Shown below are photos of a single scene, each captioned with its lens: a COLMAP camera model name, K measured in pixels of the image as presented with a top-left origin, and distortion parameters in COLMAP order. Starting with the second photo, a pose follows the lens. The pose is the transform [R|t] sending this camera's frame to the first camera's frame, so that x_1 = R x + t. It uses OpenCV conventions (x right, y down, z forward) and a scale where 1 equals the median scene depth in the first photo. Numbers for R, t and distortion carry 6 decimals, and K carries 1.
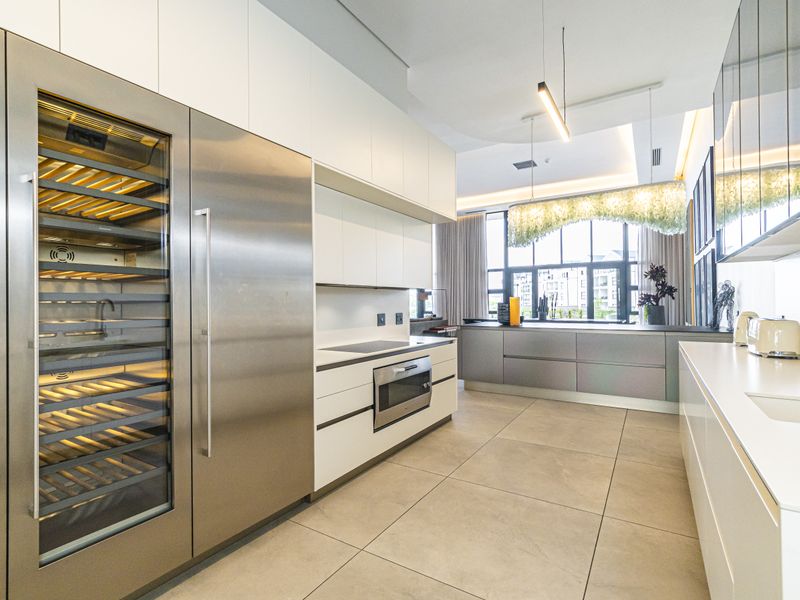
lens RADIAL K [[403.2, 0, 397.1], [0, 403.2, 298.8], [0, 0, 1]] dist [0.012624, -0.001377]
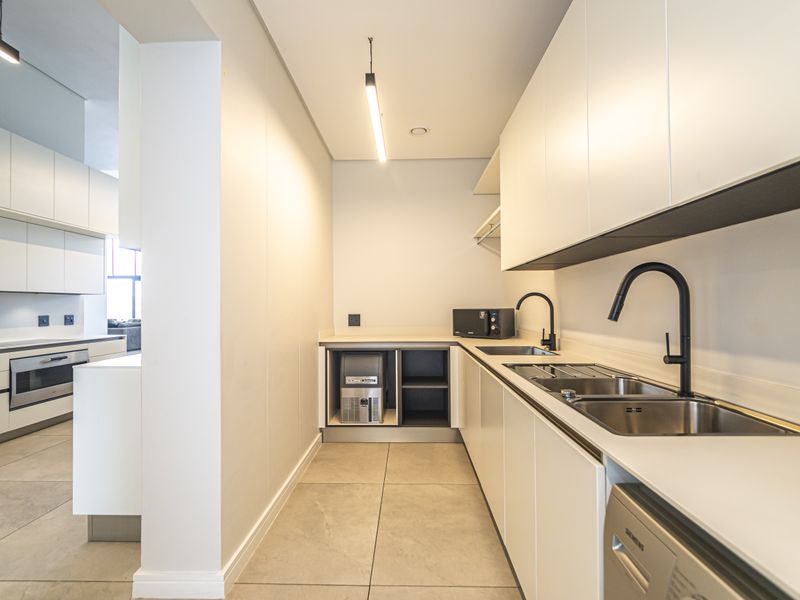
lens RADIAL K [[403.2, 0, 402.5], [0, 403.2, 299.8], [0, 0, 1]] dist [0.012624, -0.001377]
pose [[0.858913, 0.008540, 0.512051, 0.318649], [-0.003732, 0.999939, -0.010417, 0.000897], [-0.512108, 0.007036, 0.858892, -0.653449]]
